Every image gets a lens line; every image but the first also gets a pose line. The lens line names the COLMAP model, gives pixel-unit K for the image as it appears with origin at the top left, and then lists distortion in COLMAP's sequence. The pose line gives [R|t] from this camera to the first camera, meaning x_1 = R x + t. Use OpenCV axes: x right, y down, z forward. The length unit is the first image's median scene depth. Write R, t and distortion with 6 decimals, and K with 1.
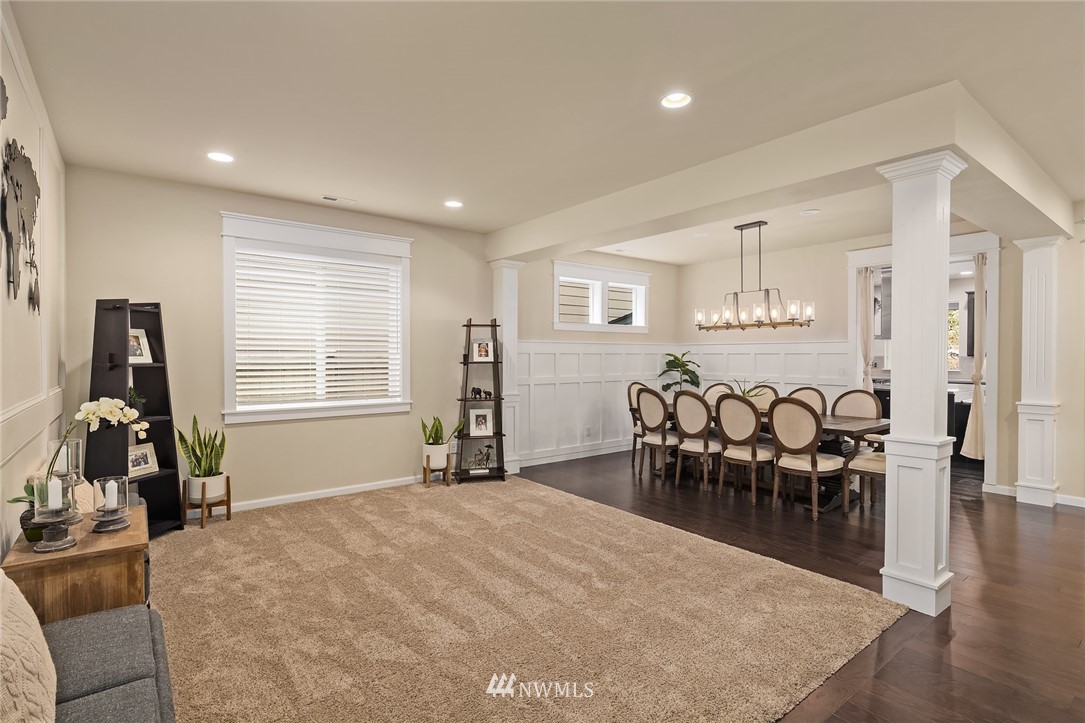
lens RADIAL K [[528.0, 0, 544.5], [0, 528.0, 367.8], [0, 0, 1]] dist [0.000563, -0.000314]
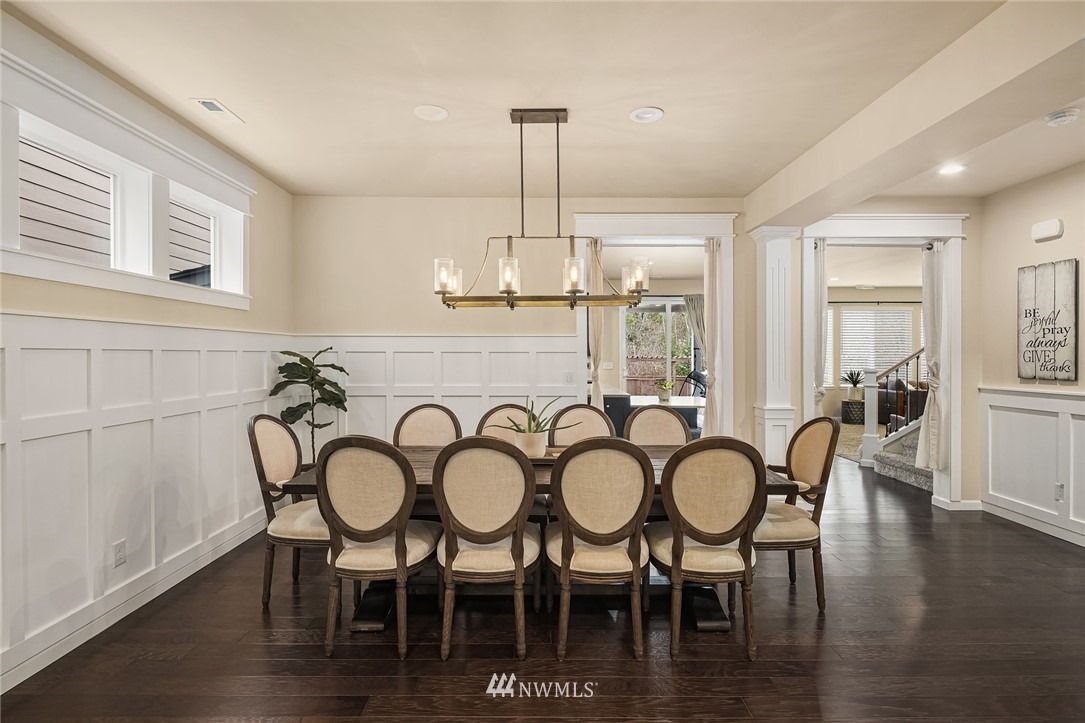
lens RADIAL K [[533.0, 0, 548.5], [0, 533.0, 357.8], [0, 0, 1]] dist [0.001732, 0.000202]
pose [[0.606740, -0.001984, 0.794898, -0.034564], [0.017362, 0.999791, -0.010757, -0.010643], [-0.794711, 0.020327, 0.606648, 0.518516]]
